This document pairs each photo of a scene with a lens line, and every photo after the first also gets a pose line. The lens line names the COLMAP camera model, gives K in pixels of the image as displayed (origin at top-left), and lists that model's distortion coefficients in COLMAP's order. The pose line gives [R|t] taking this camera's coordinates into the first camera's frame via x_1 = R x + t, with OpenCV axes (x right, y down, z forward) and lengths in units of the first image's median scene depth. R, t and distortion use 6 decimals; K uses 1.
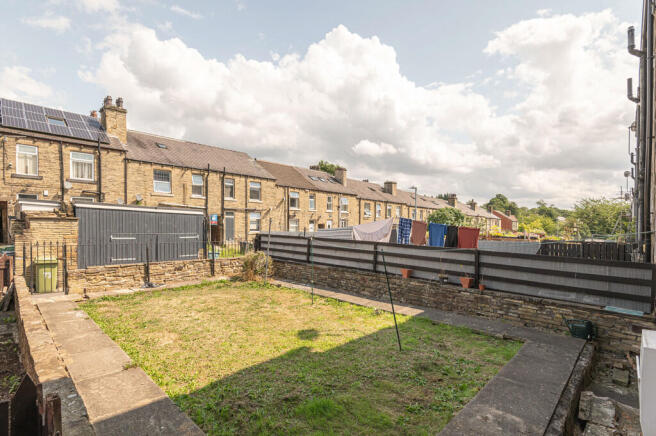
lens RADIAL K [[325.4, 0, 328.7], [0, 325.4, 225.4], [0, 0, 1]] dist [0.000755, -0.000031]
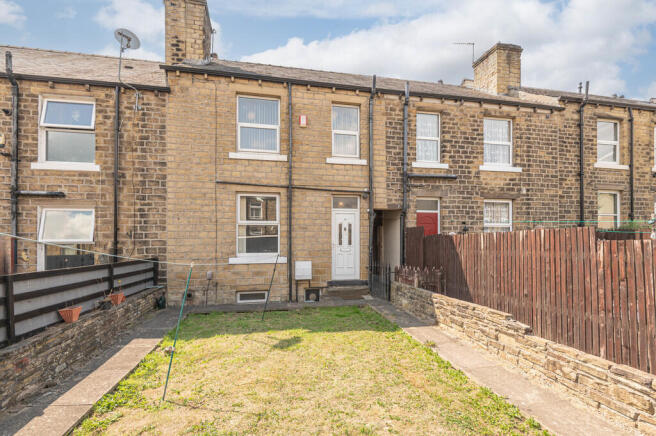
lens RADIAL K [[325.4, 0, 328.7], [0, 325.4, 225.4], [0, 0, 1]] dist [0.000755, -0.000031]
pose [[-0.799159, 0.004162, 0.601105, -0.608527], [-0.016161, 0.999466, -0.028407, -0.021245], [-0.600902, -0.032417, -0.798665, 1.319478]]
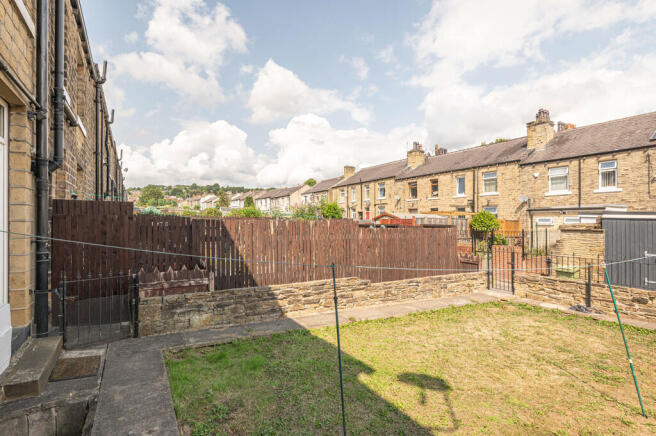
lens RADIAL K [[325.4, 0, 328.7], [0, 325.4, 225.4], [0, 0, 1]] dist [0.000755, -0.000031]
pose [[-0.291636, -0.023843, -0.956232, 0.517549], [-0.025726, 0.999523, -0.017077, 0.002347], [0.956183, 0.019620, -0.292110, 0.732239]]
